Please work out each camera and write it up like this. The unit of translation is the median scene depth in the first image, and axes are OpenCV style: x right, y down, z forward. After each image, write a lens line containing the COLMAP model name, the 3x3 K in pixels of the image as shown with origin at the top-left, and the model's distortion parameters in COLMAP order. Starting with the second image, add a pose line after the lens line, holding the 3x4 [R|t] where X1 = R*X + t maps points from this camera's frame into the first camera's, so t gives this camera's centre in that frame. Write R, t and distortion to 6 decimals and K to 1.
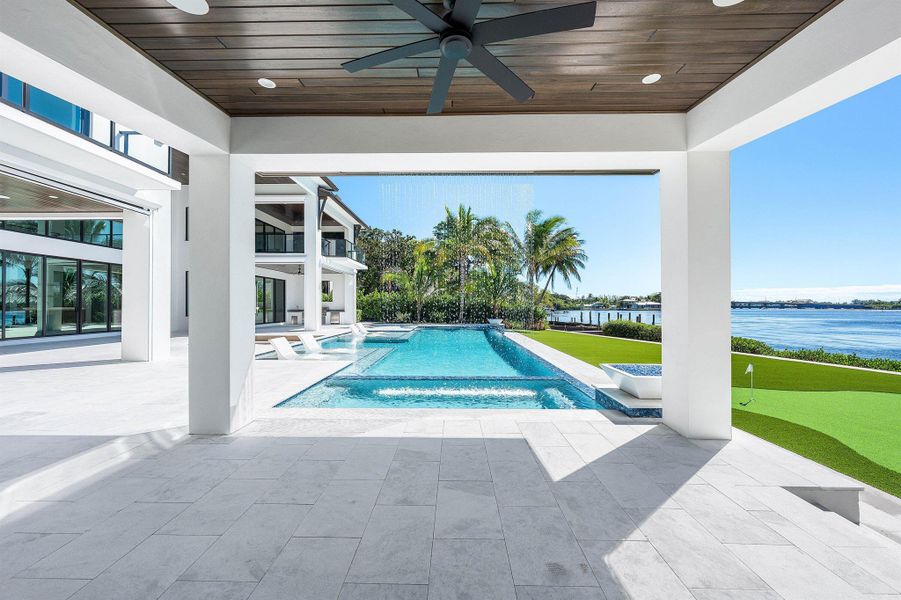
lens RADIAL K [[331.5, 0, 450.5], [0, 331.5, 300.0], [0, 0, 1]] dist [0.001007, 0.000048]
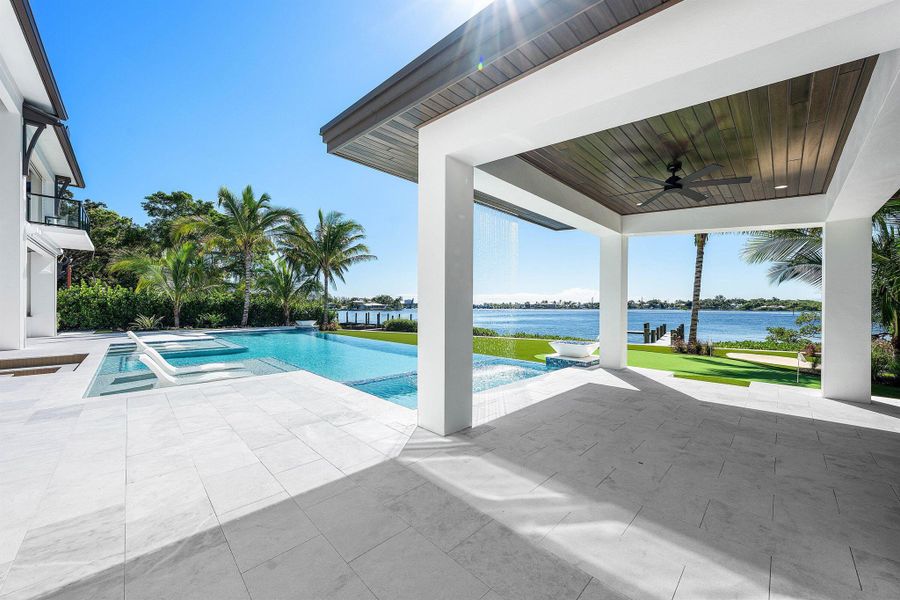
lens RADIAL K [[331.1, 0, 450.0], [0, 331.1, 300.0], [0, 0, 1]] dist [0.001007, 0.000048]
pose [[0.694669, 0.015059, 0.719172, -0.657699], [-0.013384, 0.999878, -0.008009, 0.002165], [-0.719205, -0.004062, 0.694786, 0.132705]]
